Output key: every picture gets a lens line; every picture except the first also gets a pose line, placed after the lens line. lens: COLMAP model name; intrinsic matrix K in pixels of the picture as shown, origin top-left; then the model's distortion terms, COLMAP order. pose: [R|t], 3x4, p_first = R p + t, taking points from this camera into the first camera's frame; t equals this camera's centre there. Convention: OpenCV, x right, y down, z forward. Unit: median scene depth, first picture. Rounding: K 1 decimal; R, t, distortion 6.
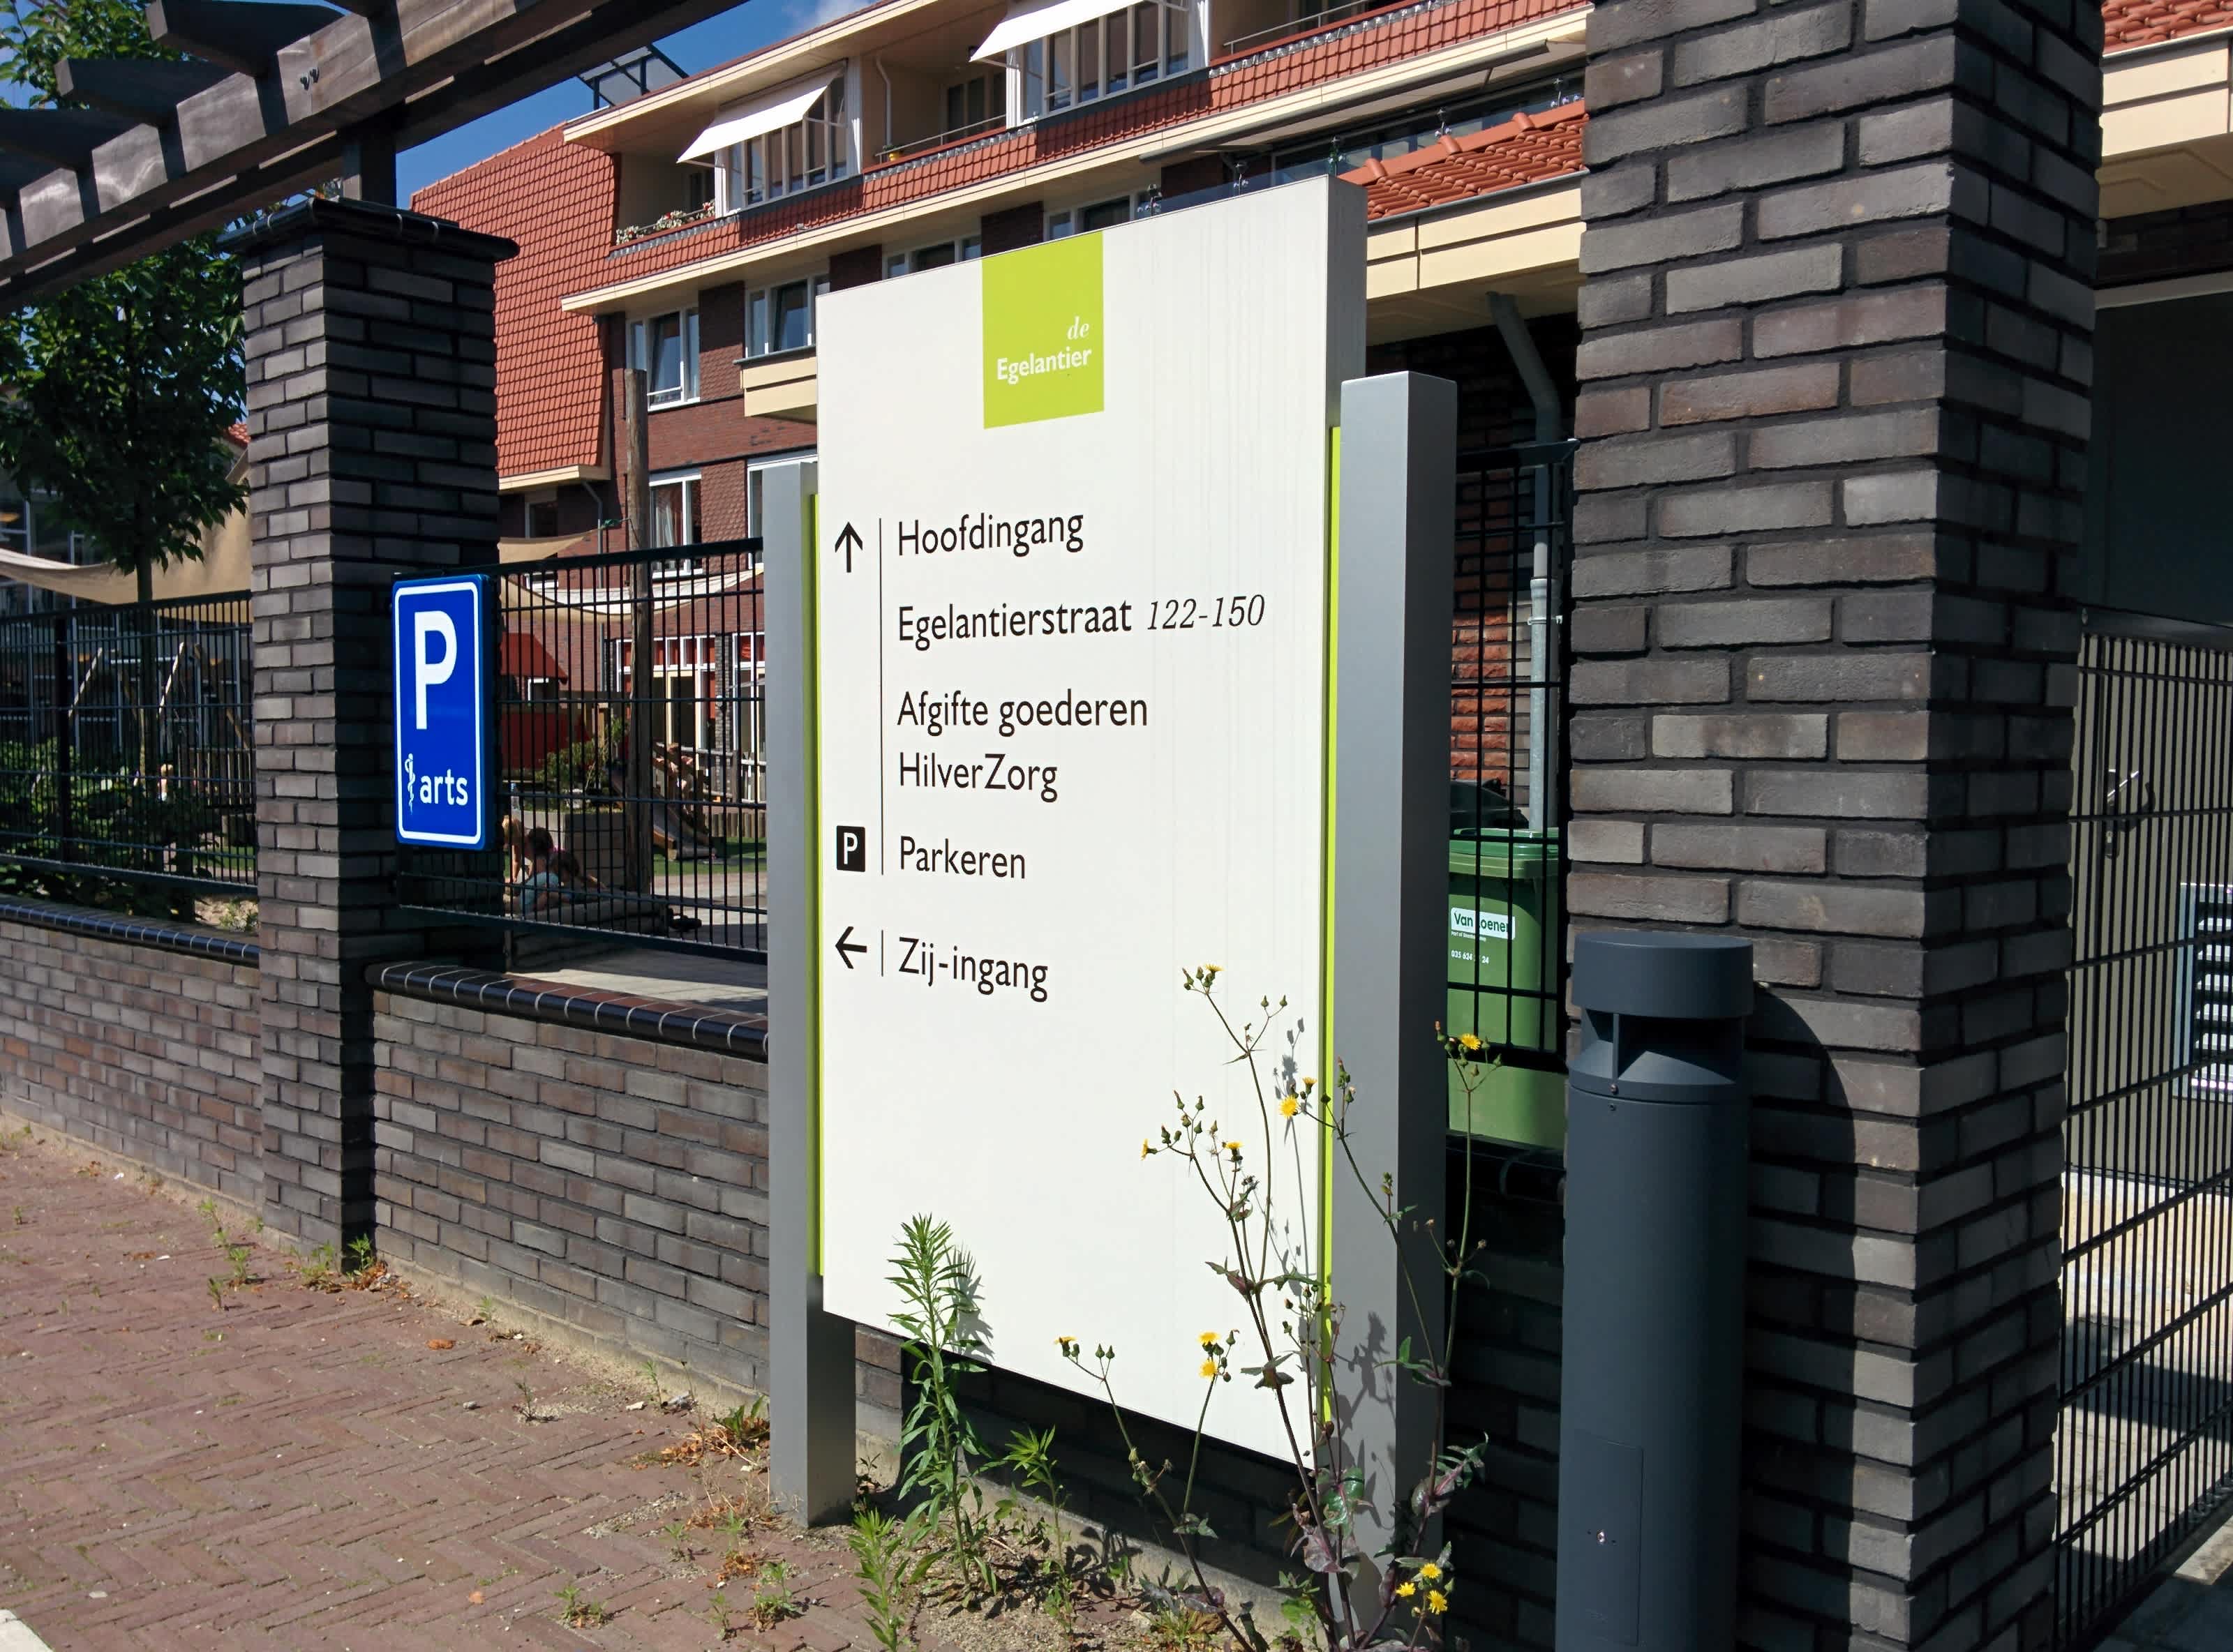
lens RADIAL K [[1952.8, 0, 1126.1], [0, 1952.8, 853.7], [0, 0, 1]] dist [0.098380, -0.122744]
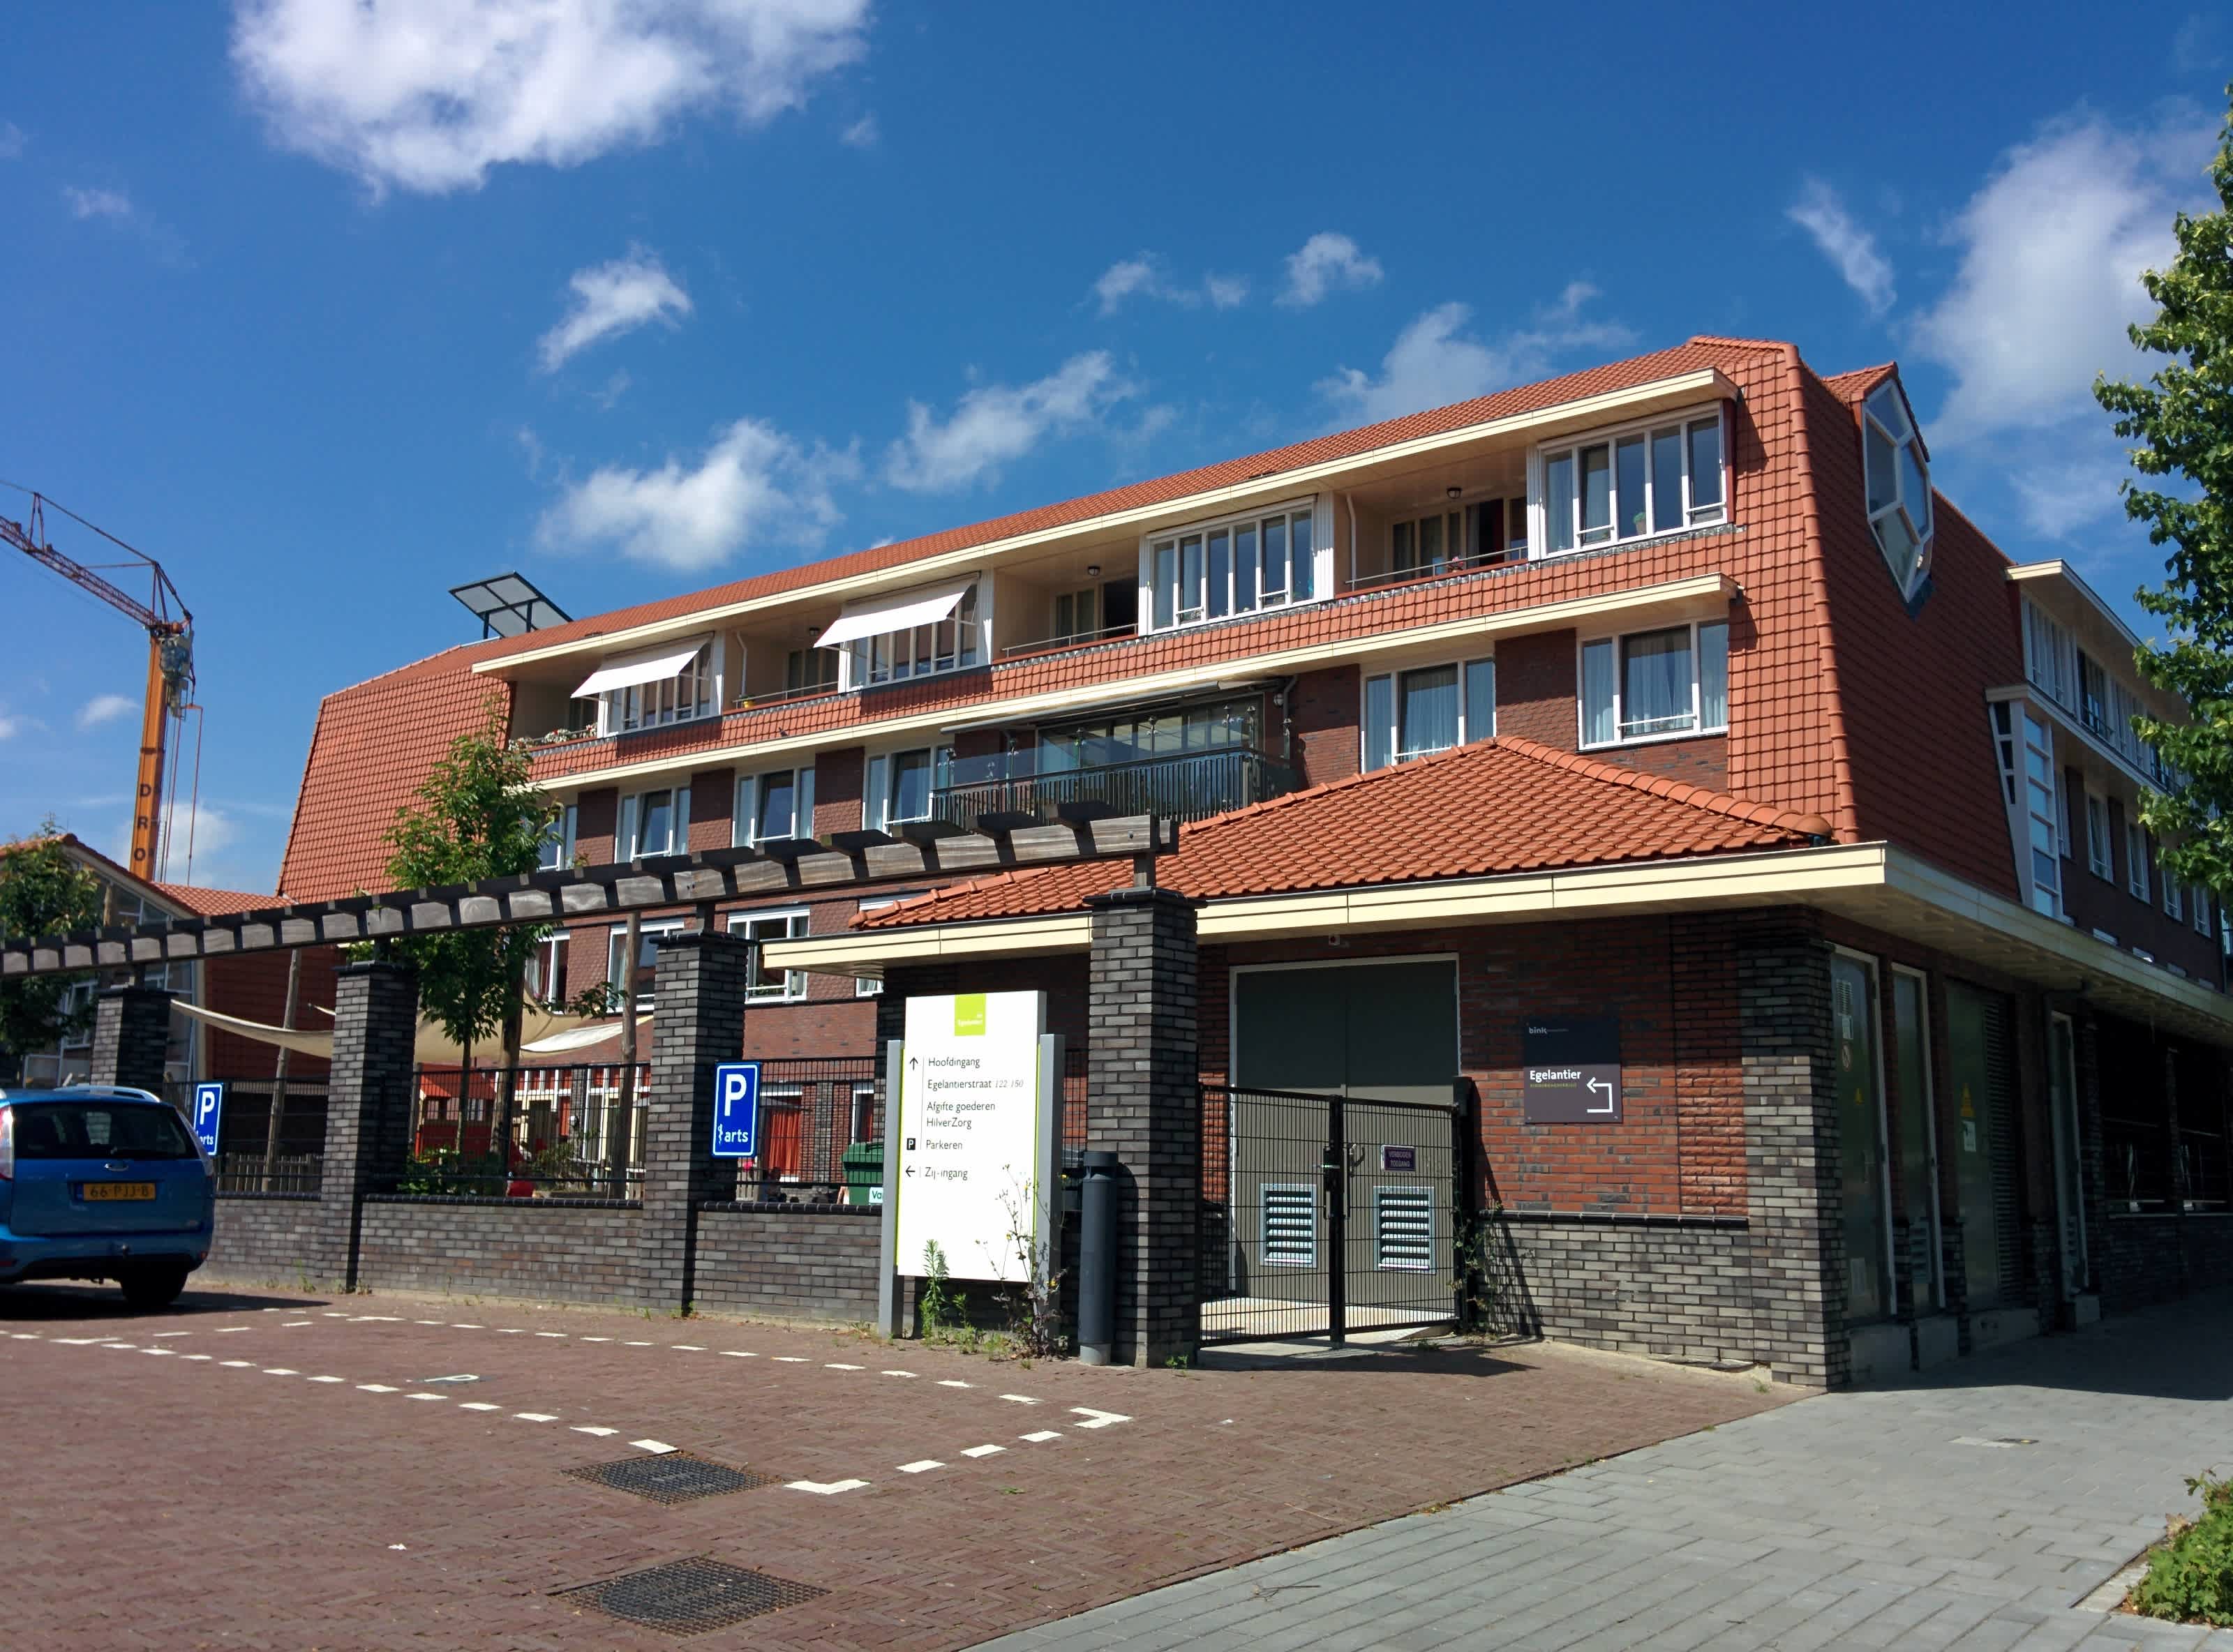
lens RADIAL K [[1952.8, 0, 1126.1], [0, 1952.8, 853.7], [0, 0, 1]] dist [0.098380, -0.122744]
pose [[0.992666, 0.029189, 0.117311, -0.130053], [-0.003004, 0.976069, -0.217442, 0.184664], [-0.120851, 0.215495, 0.968998, -1.922857]]
